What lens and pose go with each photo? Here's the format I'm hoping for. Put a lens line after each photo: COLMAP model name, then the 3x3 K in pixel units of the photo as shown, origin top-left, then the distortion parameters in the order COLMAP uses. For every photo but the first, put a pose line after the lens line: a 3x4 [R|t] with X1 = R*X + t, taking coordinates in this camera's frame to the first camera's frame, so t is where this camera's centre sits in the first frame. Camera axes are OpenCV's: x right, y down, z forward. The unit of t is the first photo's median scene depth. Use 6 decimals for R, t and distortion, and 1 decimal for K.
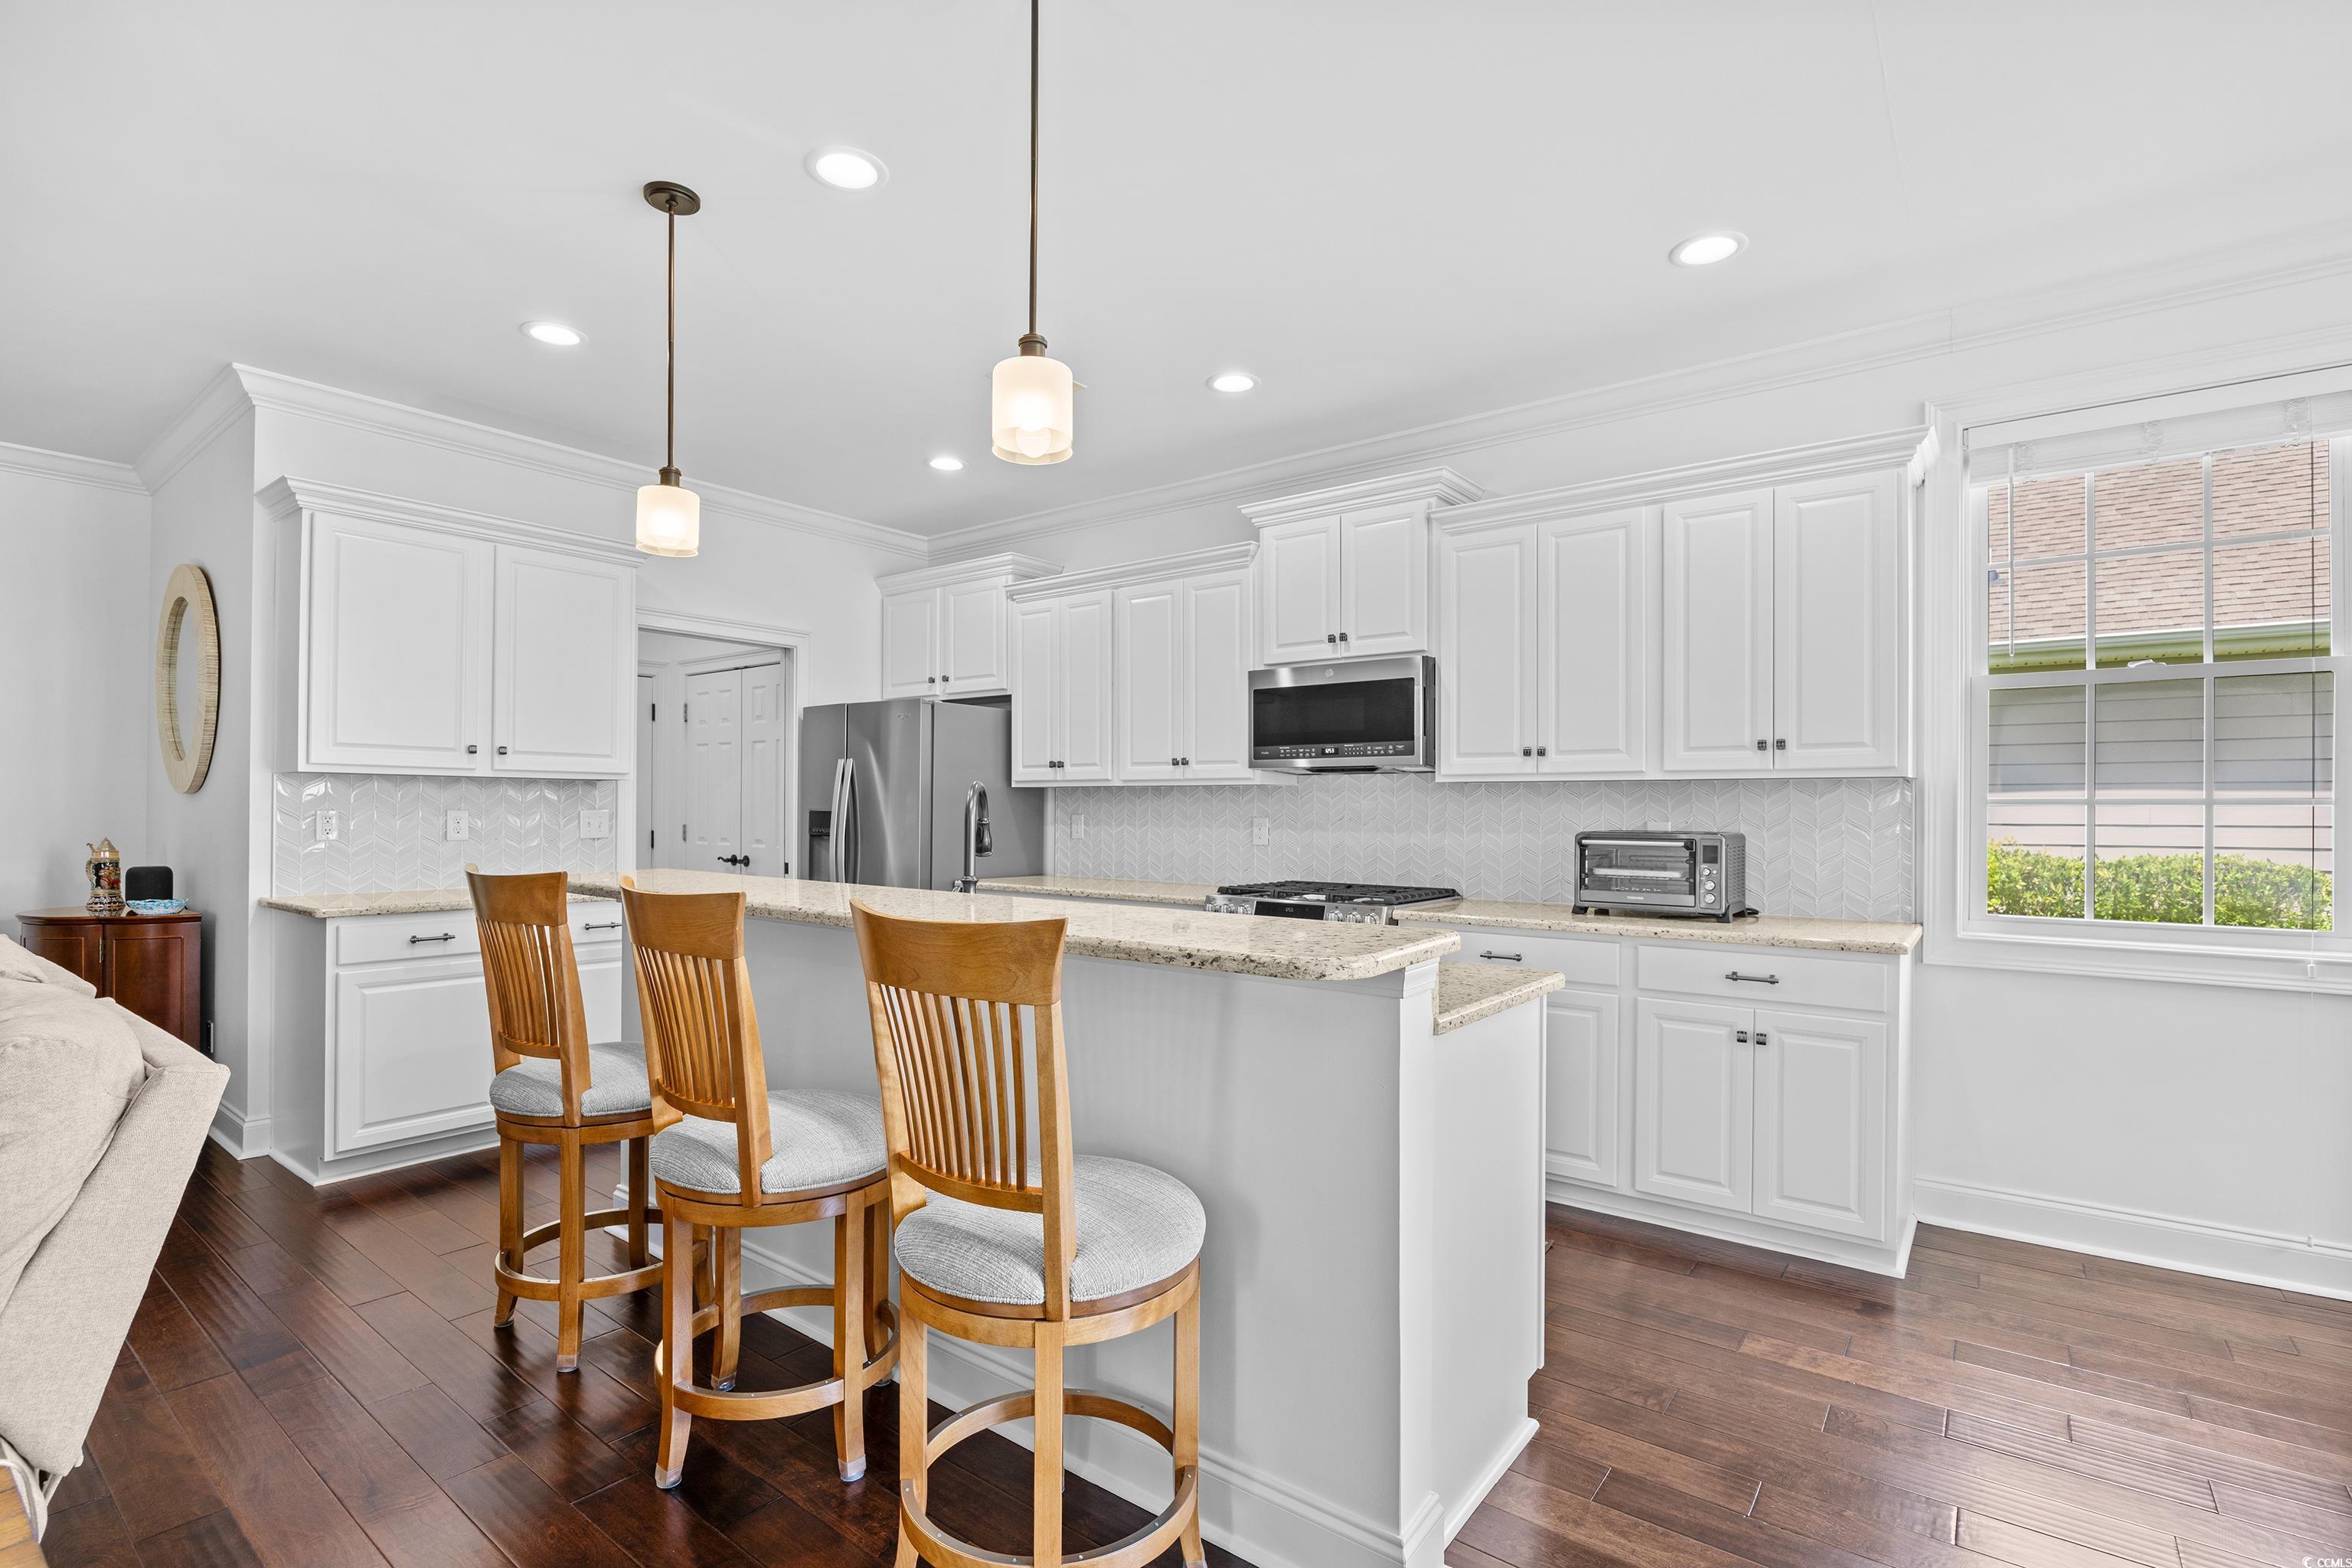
lens RADIAL K [[1098.6, 0, 1189.8], [0, 1098.6, 807.2], [0, 0, 1]] dist [-0.022876, -0.000079]
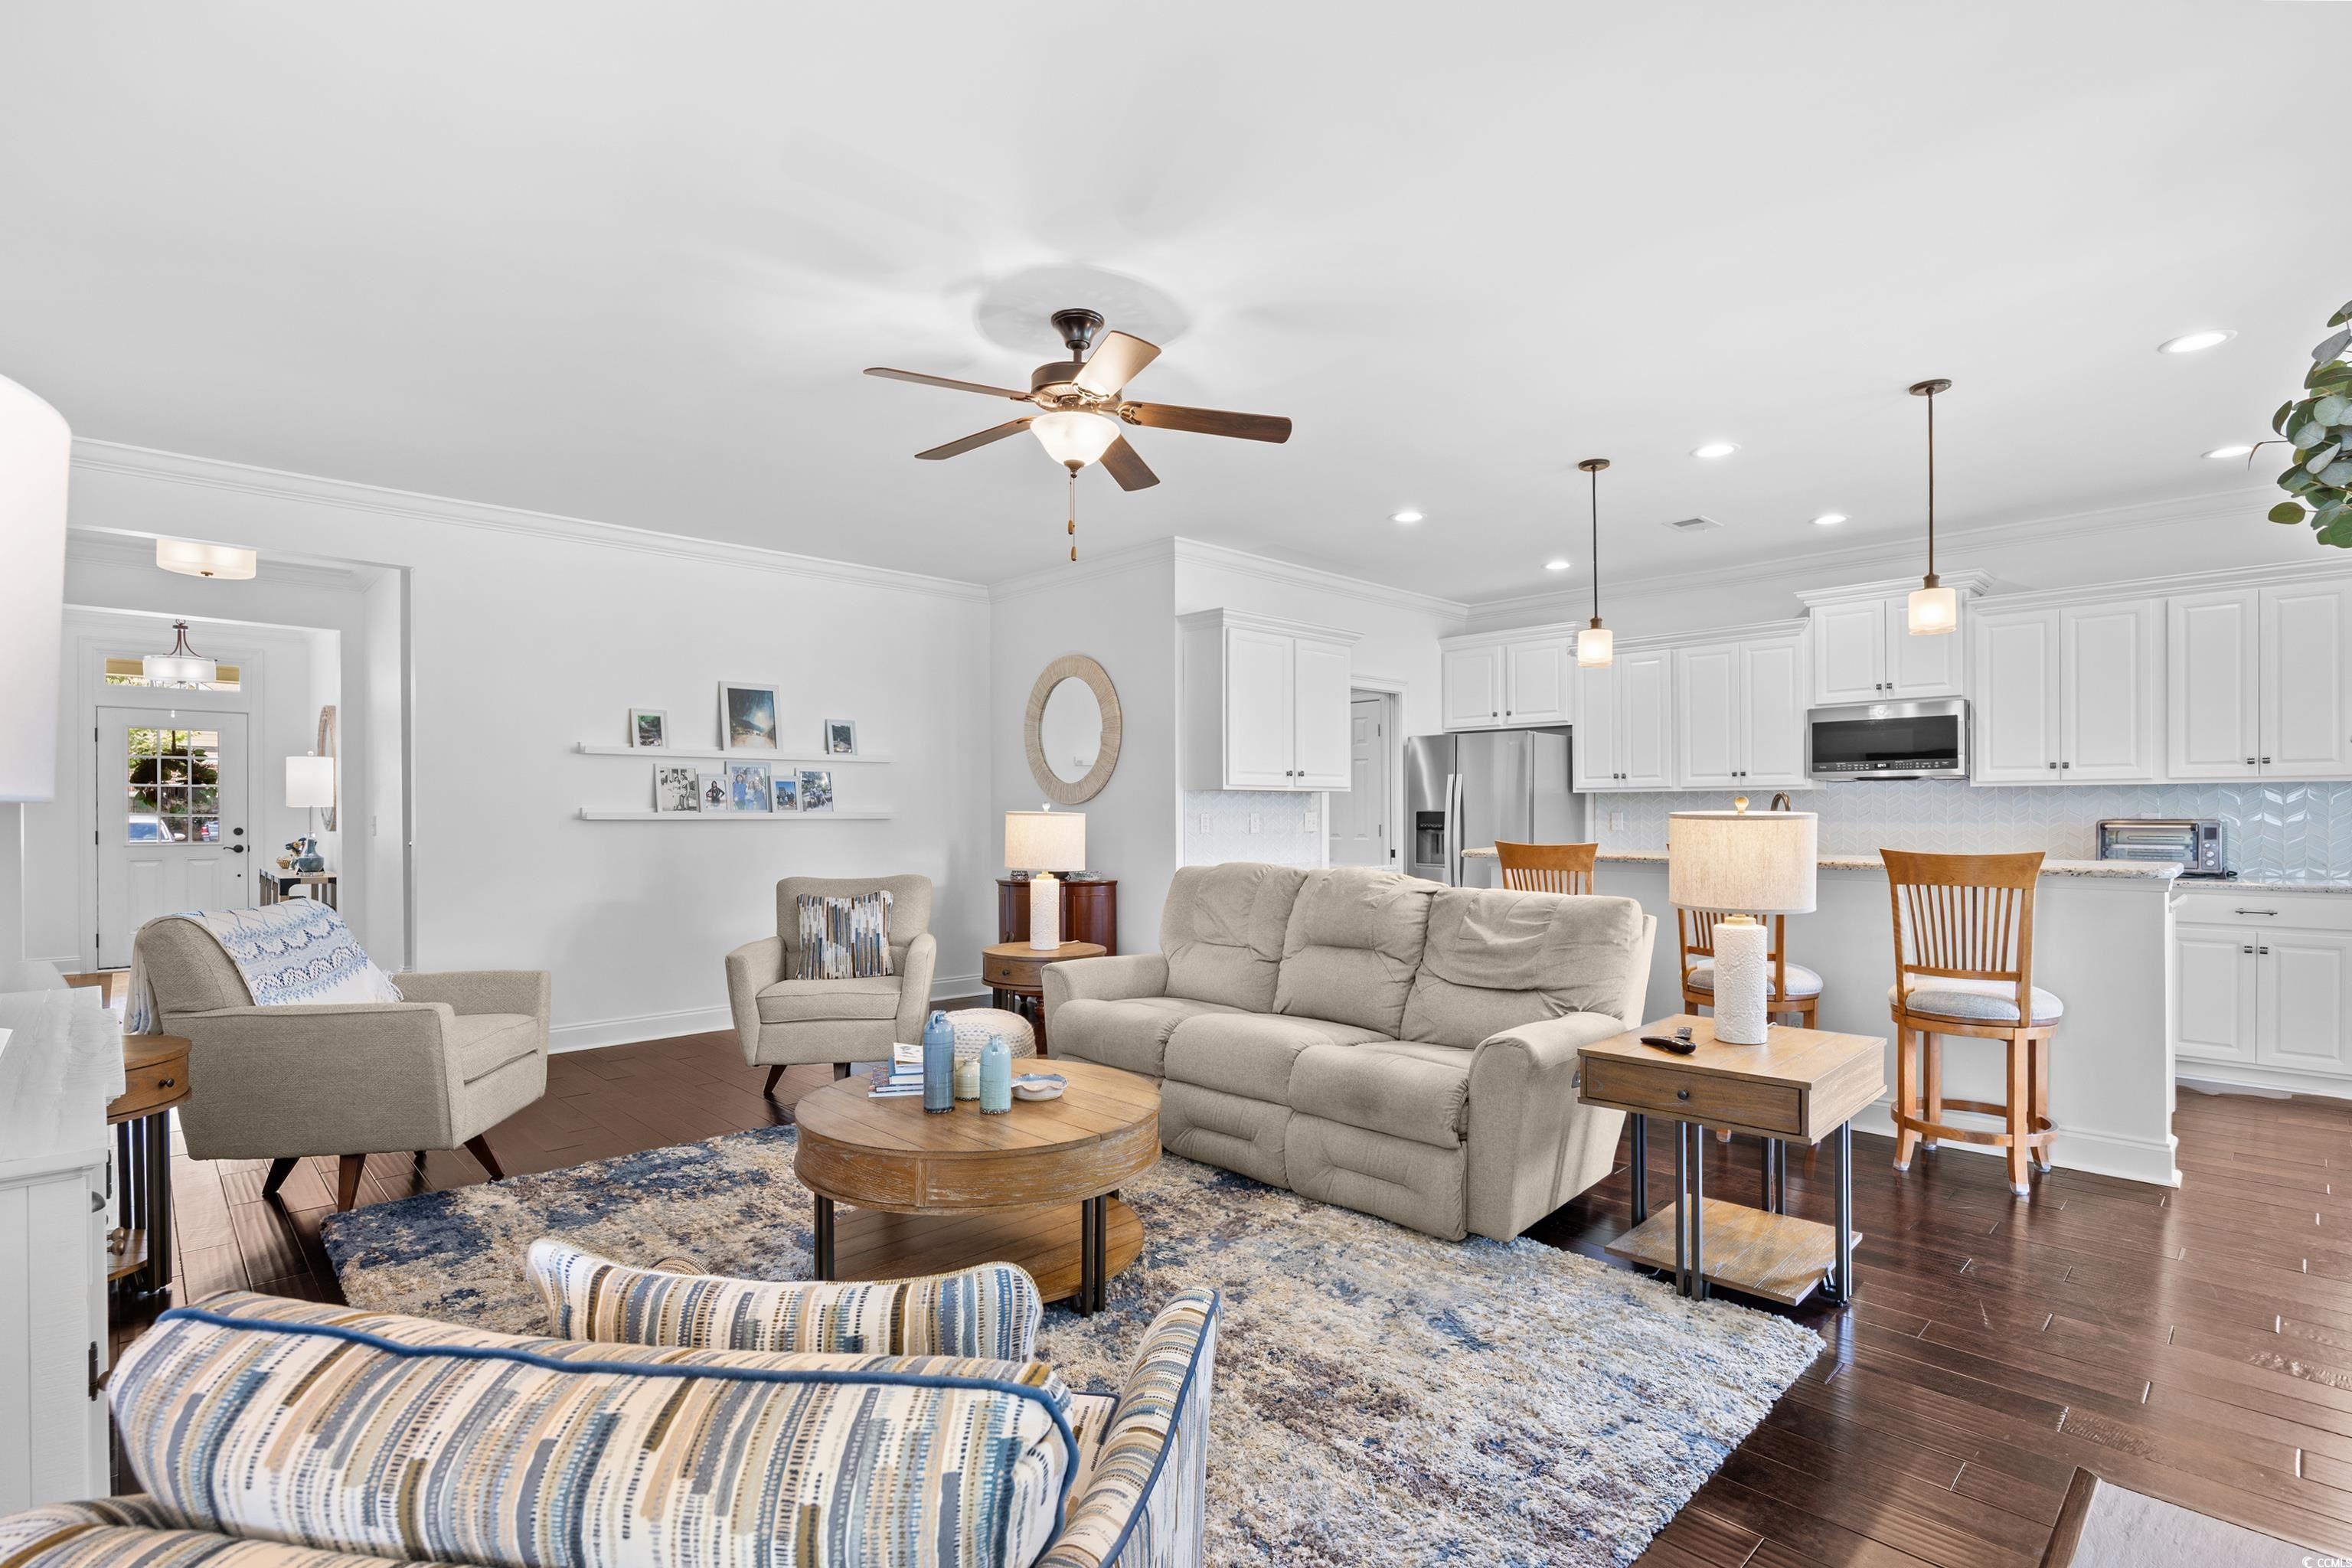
lens RADIAL K [[1125.2, 0, 1168.6], [0, 1125.2, 818.0], [0, 0, 1]] dist [-0.015822, 0.000242]
pose [[0.987662, -0.009291, -0.156327, -0.586097], [0.010687, 0.999910, 0.008092, -0.004804], [0.156238, -0.009663, 0.987672, -0.612082]]
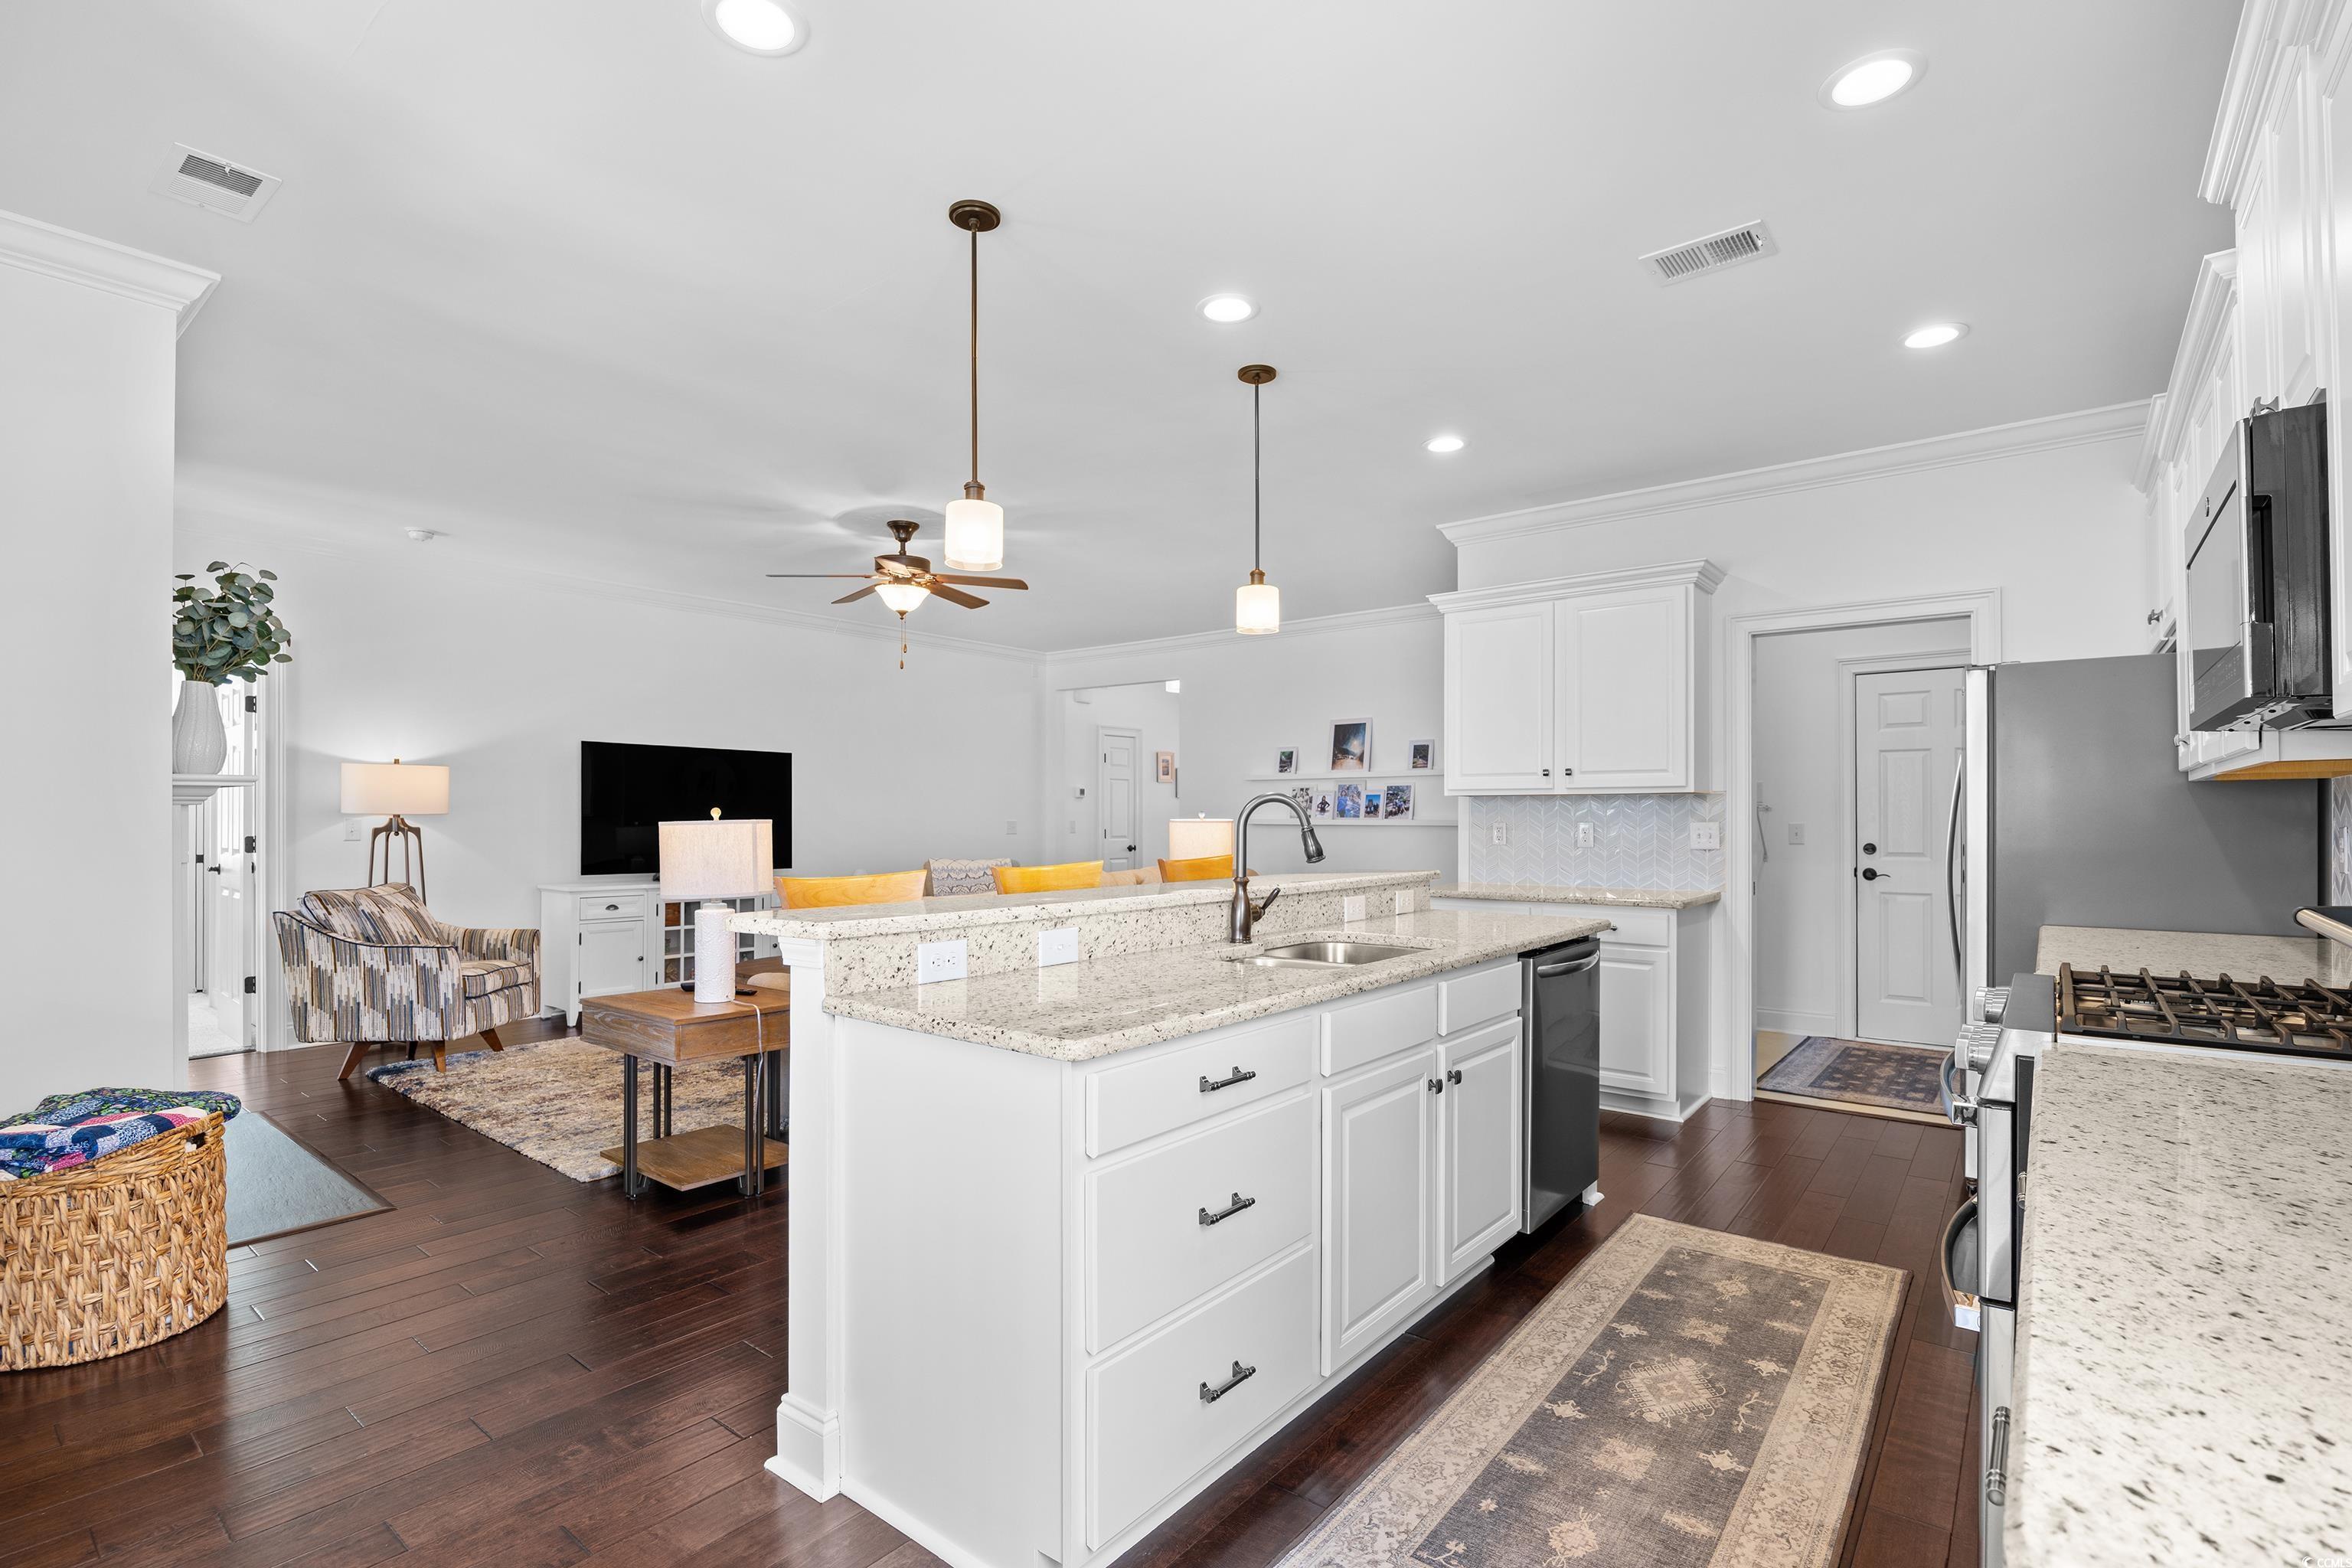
lens RADIAL K [[1125.2, 0, 1168.6], [0, 1125.2, 818.0], [0, 0, 1]] dist [-0.015822, 0.000242]
pose [[-0.001155, -0.009829, -0.999951, 0.662395], [0.004258, 0.999943, -0.009834, 0.009727], [0.999990, -0.004270, -0.001113, 0.580433]]
